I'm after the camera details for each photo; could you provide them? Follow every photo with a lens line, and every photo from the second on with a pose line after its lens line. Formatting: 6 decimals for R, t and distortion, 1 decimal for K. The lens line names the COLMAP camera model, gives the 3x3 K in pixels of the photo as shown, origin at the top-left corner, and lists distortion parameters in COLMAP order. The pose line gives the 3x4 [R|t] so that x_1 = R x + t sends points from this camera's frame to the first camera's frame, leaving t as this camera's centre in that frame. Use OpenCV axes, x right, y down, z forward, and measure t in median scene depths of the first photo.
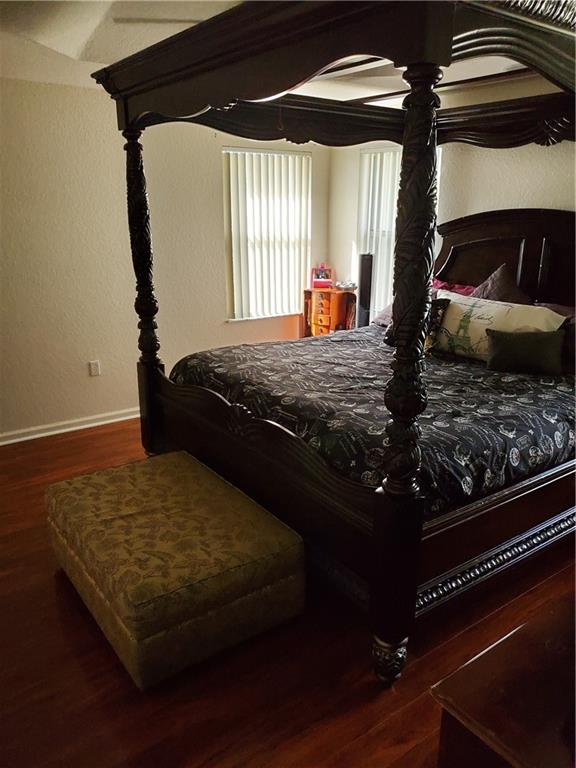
lens RADIAL K [[592.7, 0, 295.2], [0, 592.7, 381.1], [0, 0, 1]] dist [0.009252, -0.011497]
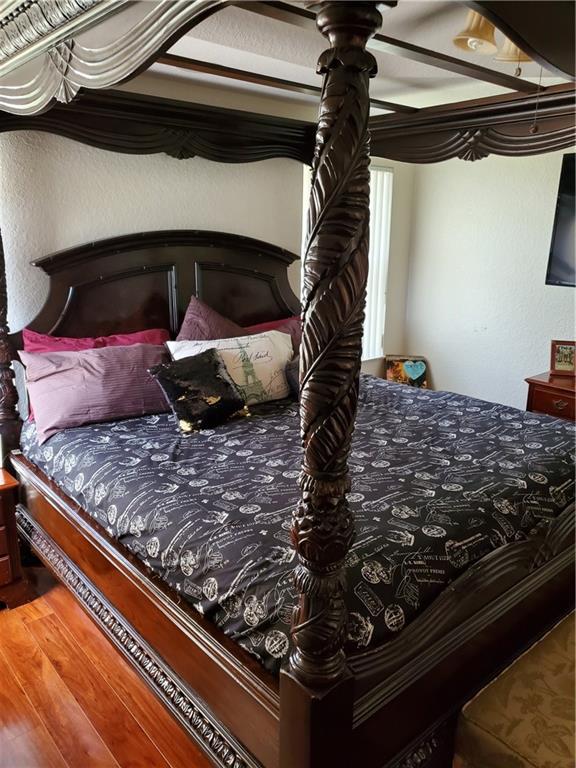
lens RADIAL K [[592.7, 0, 292.6], [0, 592.7, 388.9], [0, 0, 1]] dist [0.009252, -0.011497]
pose [[-0.065497, -0.274984, 0.959215, -0.569802], [0.276419, 0.918661, 0.282232, -0.310604], [-0.958803, 0.283631, 0.015842, 1.002590]]
